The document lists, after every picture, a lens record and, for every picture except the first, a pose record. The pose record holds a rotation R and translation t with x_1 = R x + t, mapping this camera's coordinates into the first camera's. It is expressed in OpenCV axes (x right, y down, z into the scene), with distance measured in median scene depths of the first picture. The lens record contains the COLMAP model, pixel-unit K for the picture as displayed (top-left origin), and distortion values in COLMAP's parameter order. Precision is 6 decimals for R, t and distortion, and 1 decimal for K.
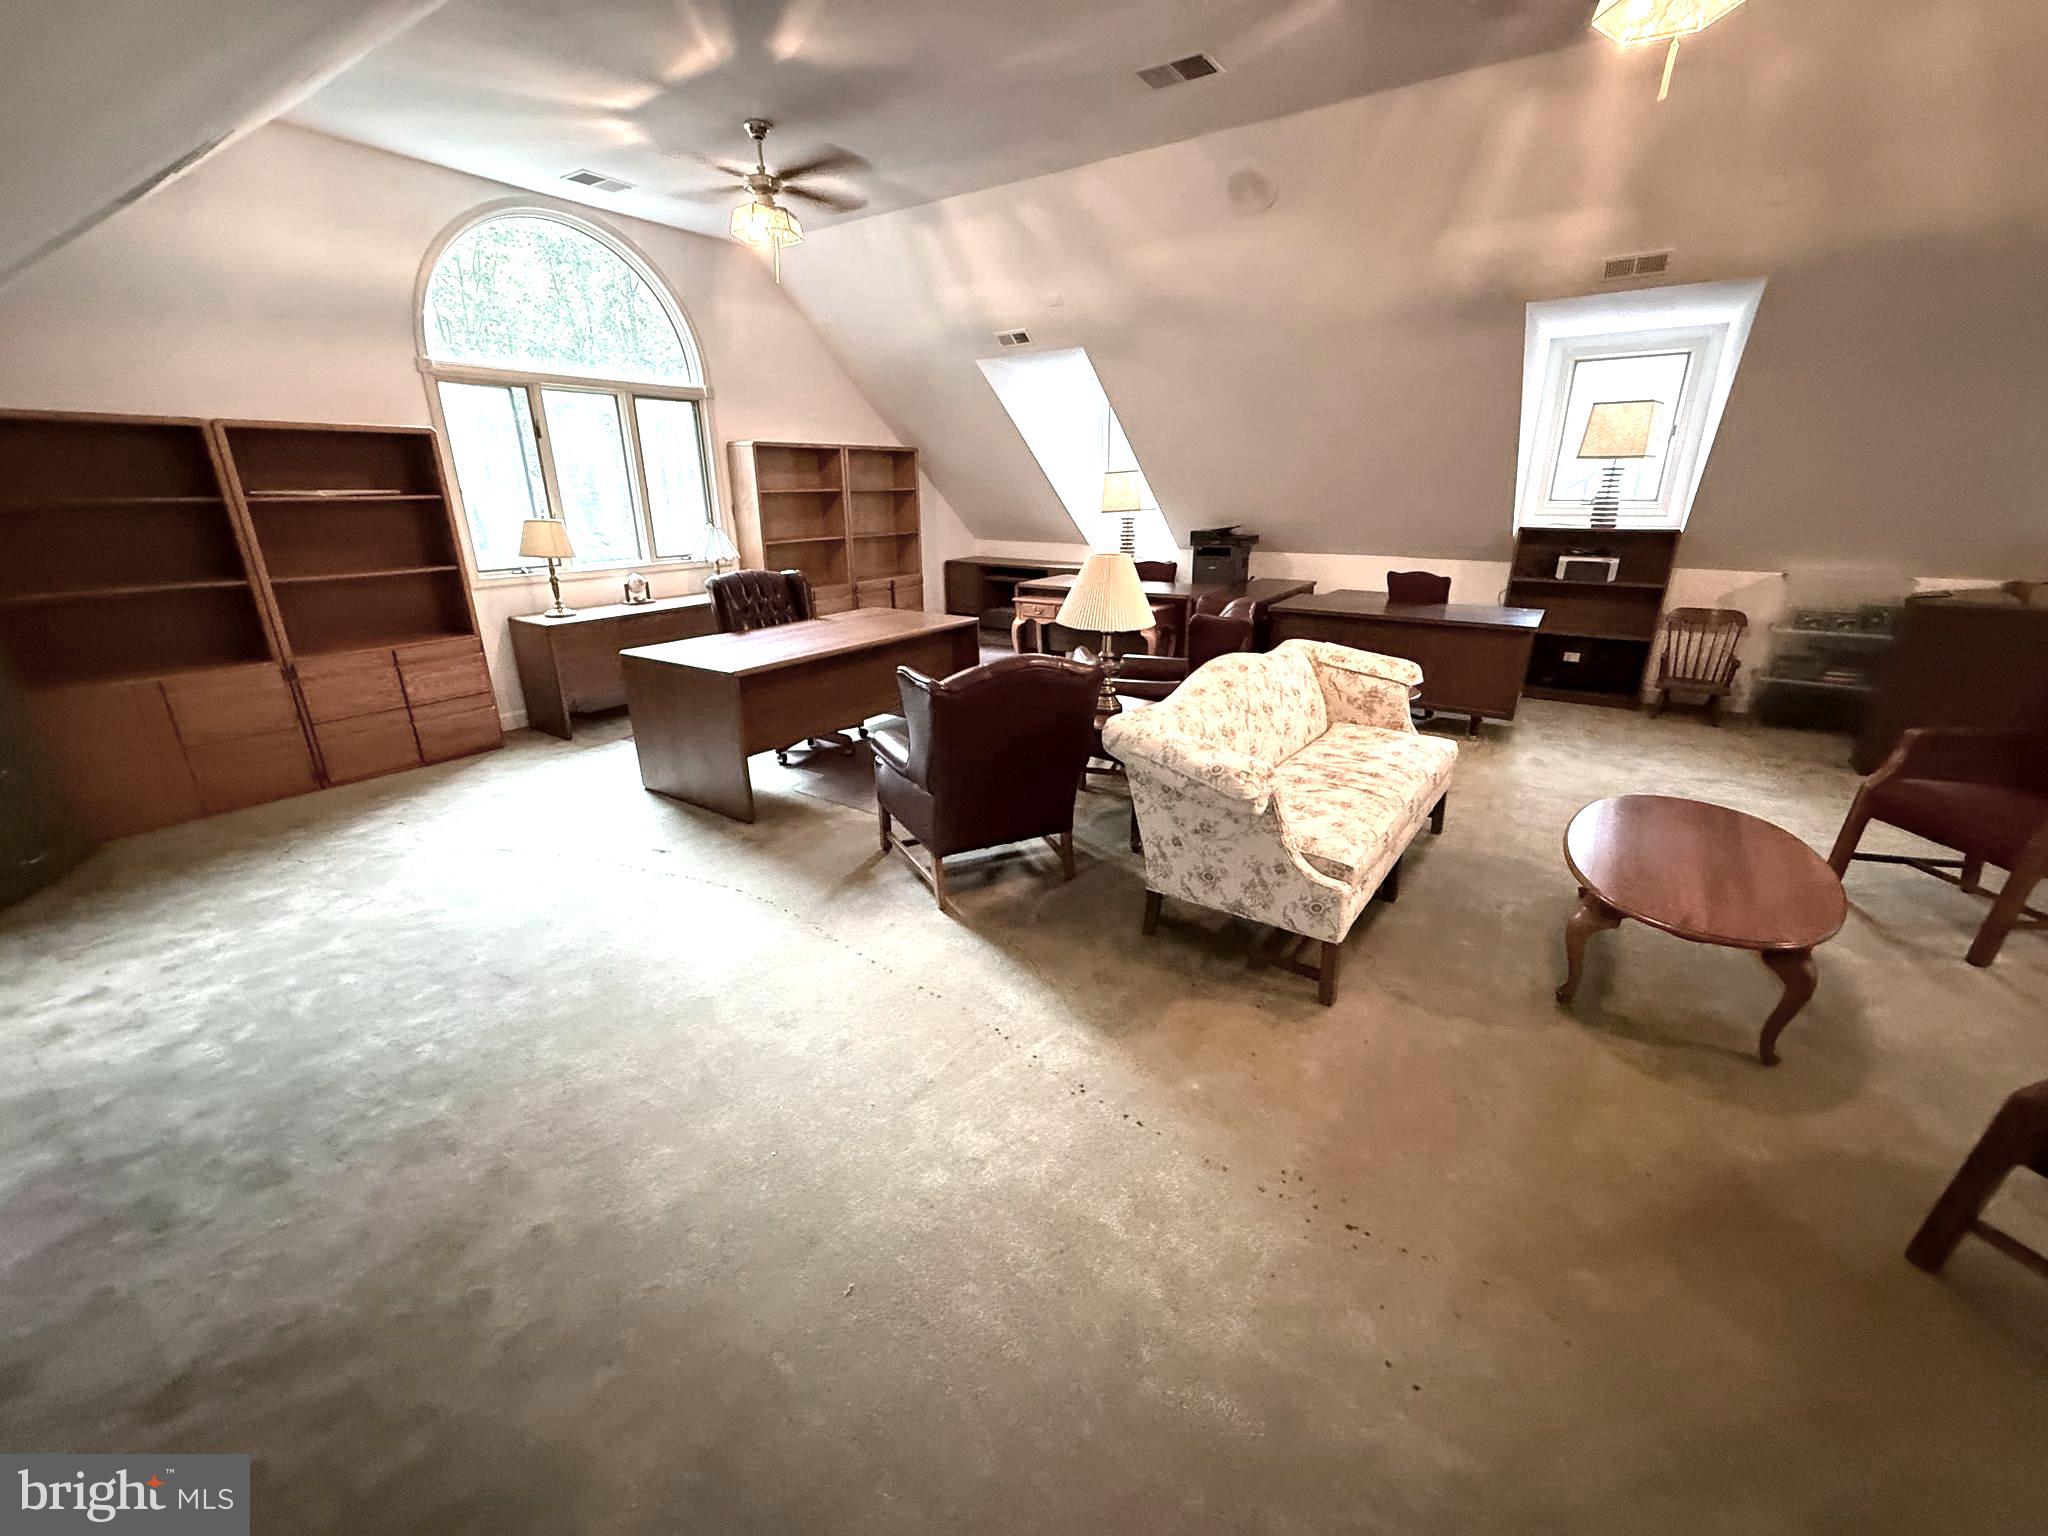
lens RADIAL K [[815.3, 0, 1025.2], [0, 815.3, 783.0], [0, 0, 1]] dist [0.000280, 0.000051]
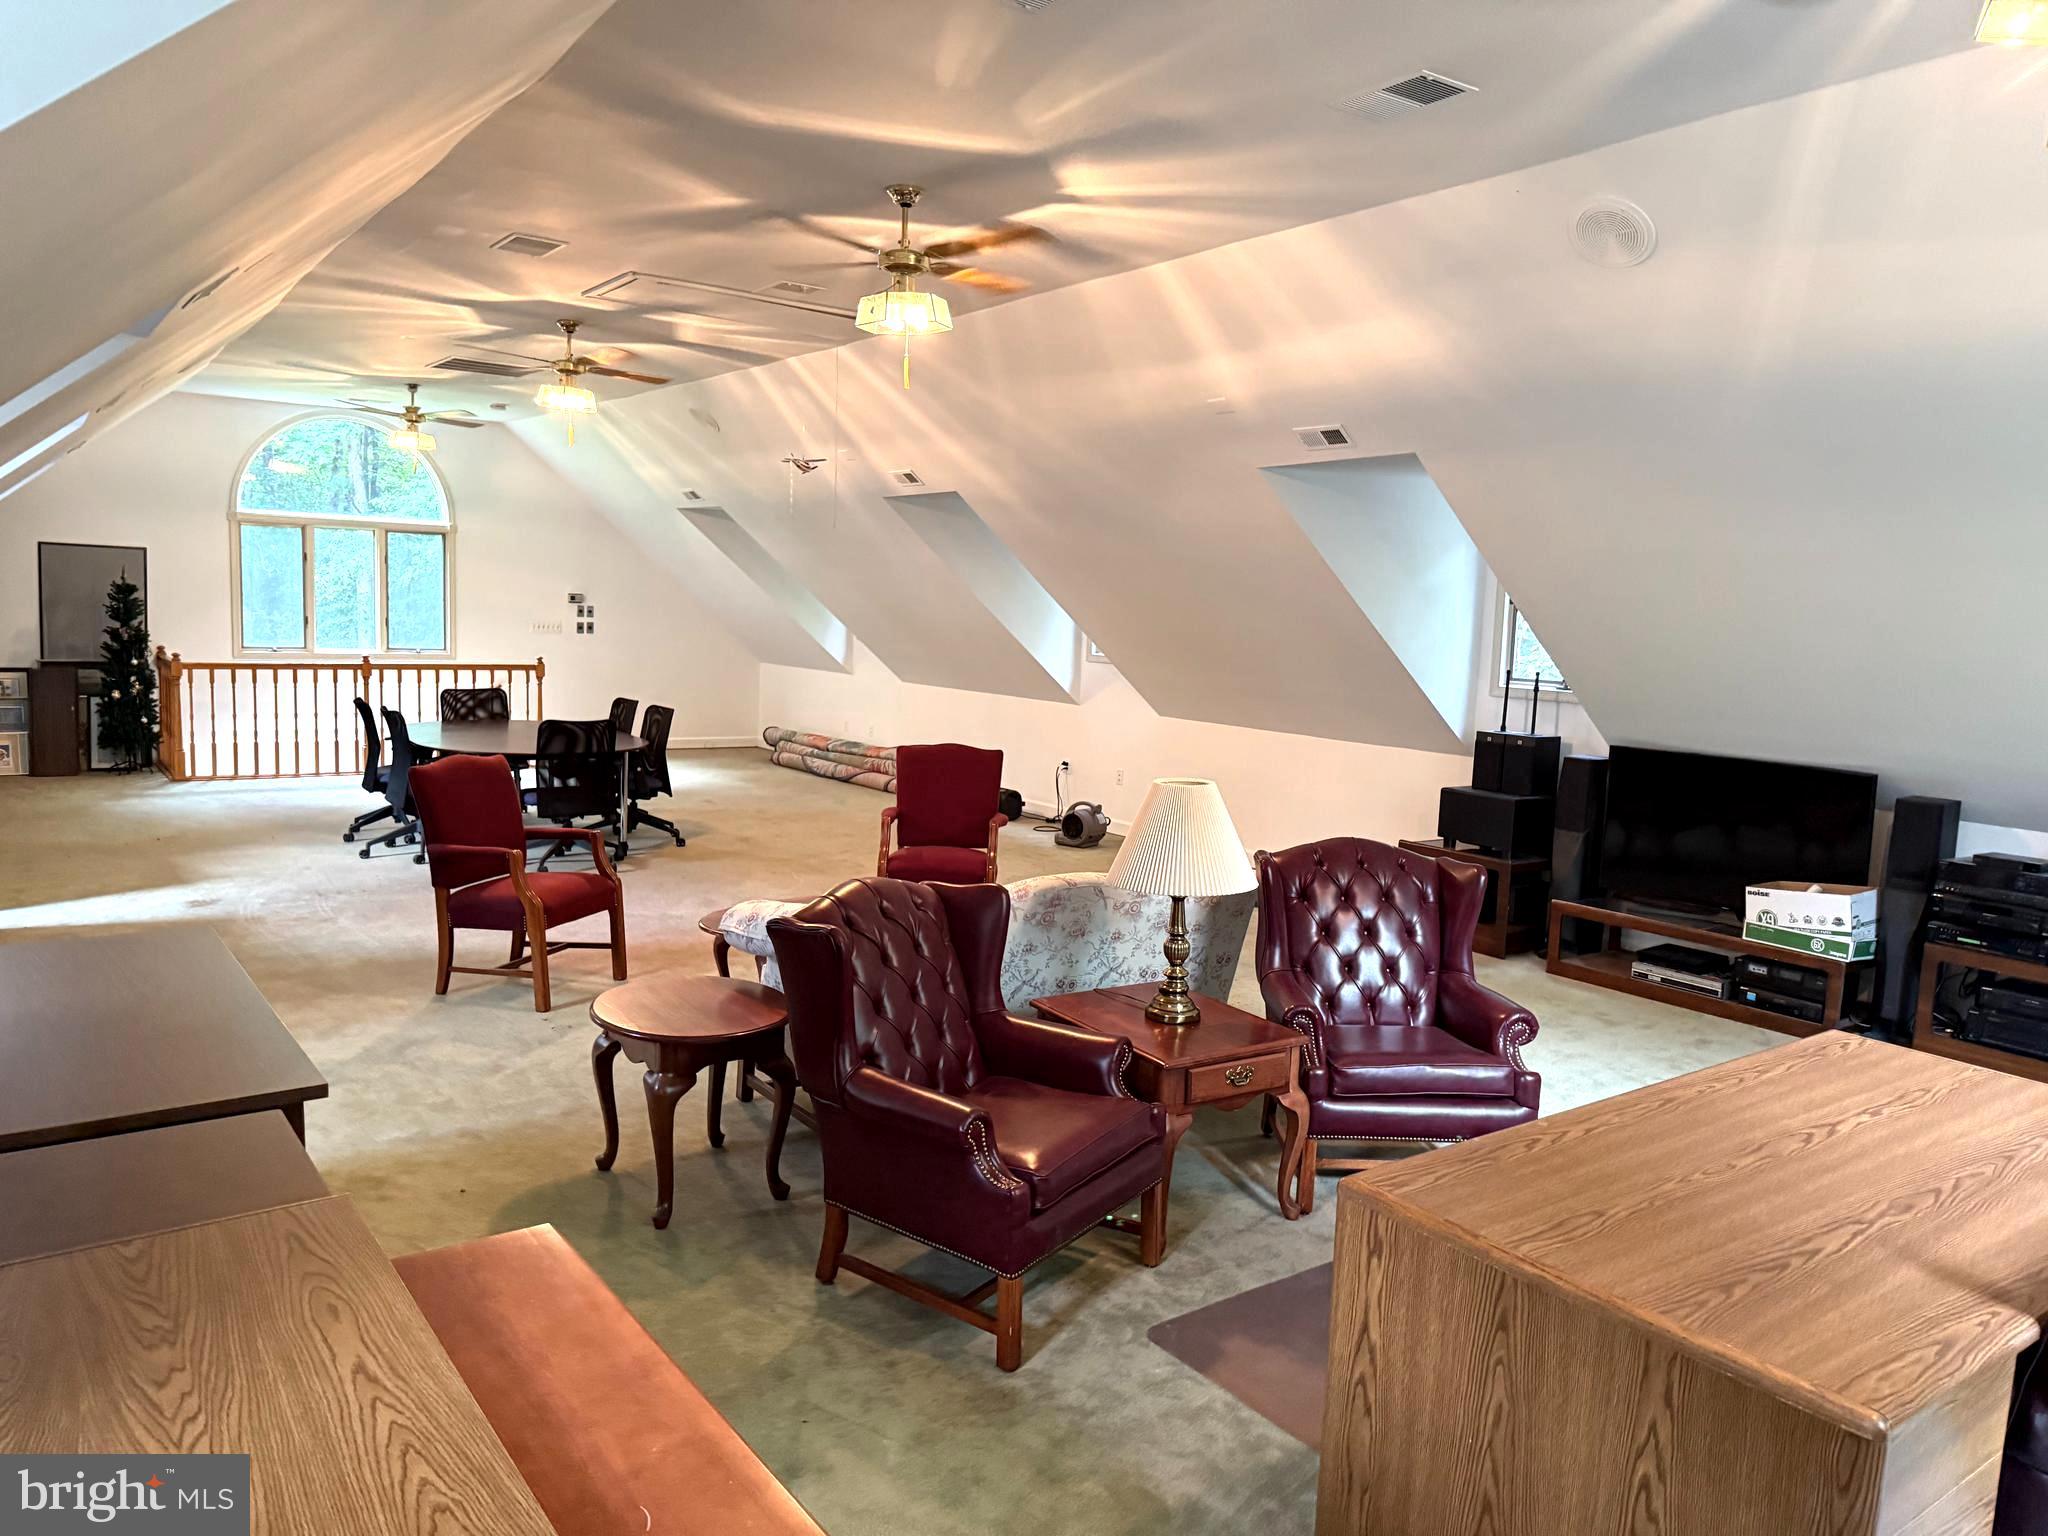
lens RADIAL K [[1424.5, 0, 1029.6], [0, 1424.5, 766.6], [0, 0, 1]] dist [0.116297, -0.197944]
pose [[0.948957, 0.066435, -0.308330, 1.605453], [-0.138490, 0.966055, -0.218080, 0.300008], [0.283376, 0.249649, 0.925945, -0.950964]]
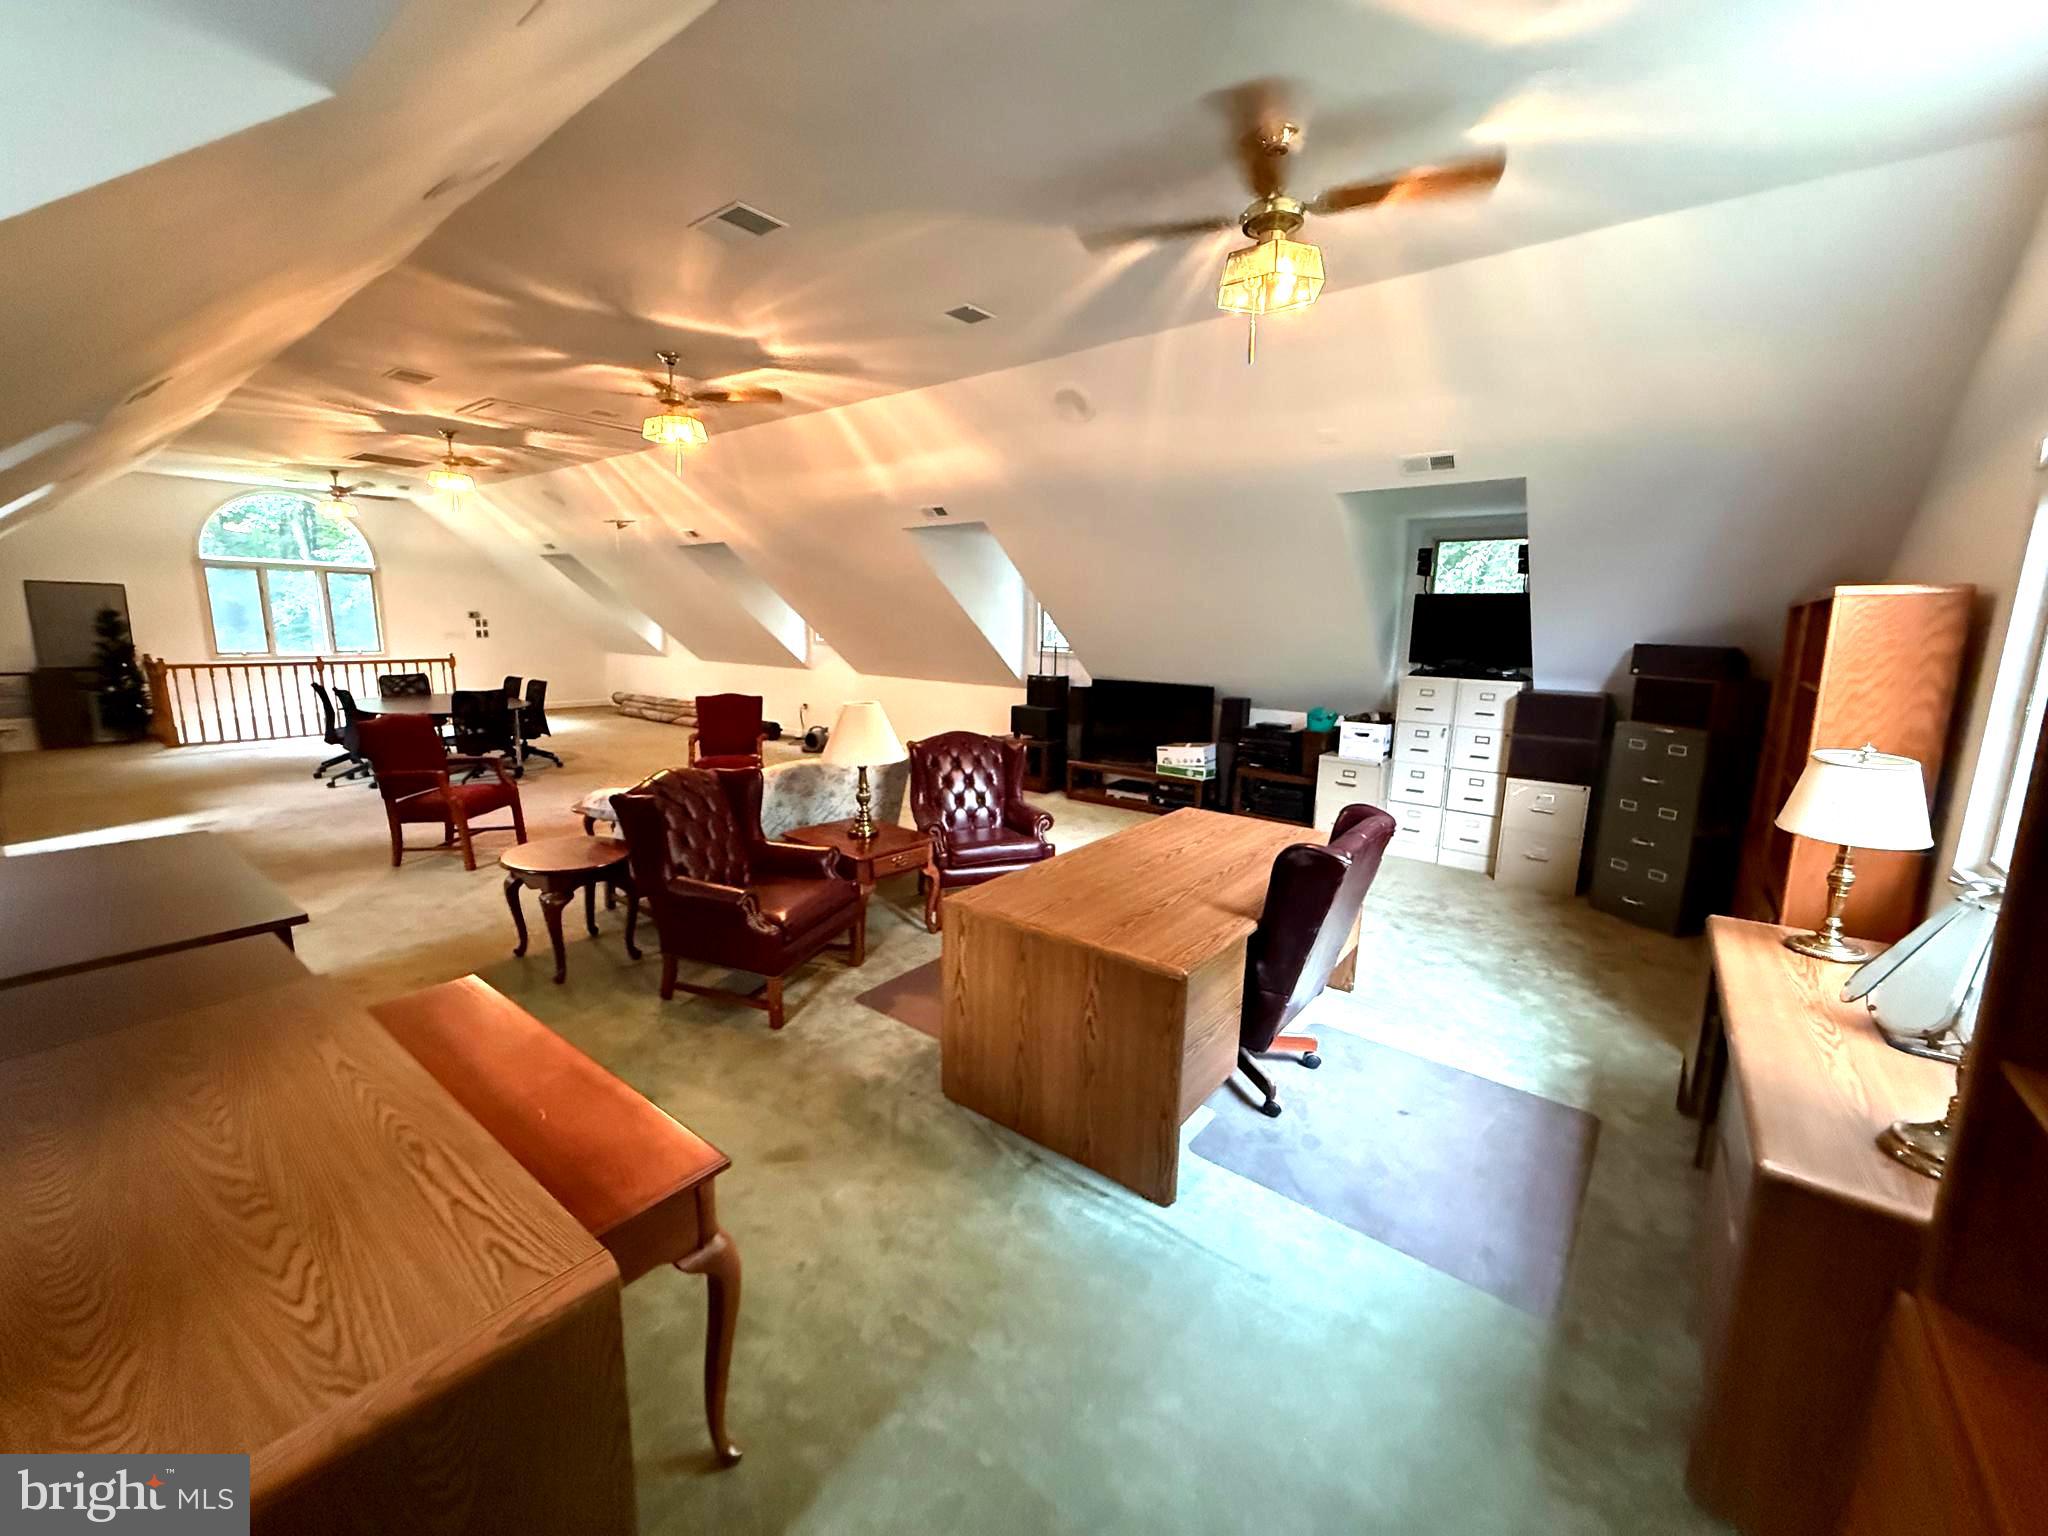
lens RADIAL K [[813.0, 0, 1024.0], [0, 813.0, 768.0], [0, 0, 1]] dist [0.001577, 0.000232]
pose [[0.999066, 0.020406, -0.038093, 1.635001], [-0.026607, 0.985061, -0.170140, 0.318656], [0.034052, 0.170995, 0.984683, -0.966734]]
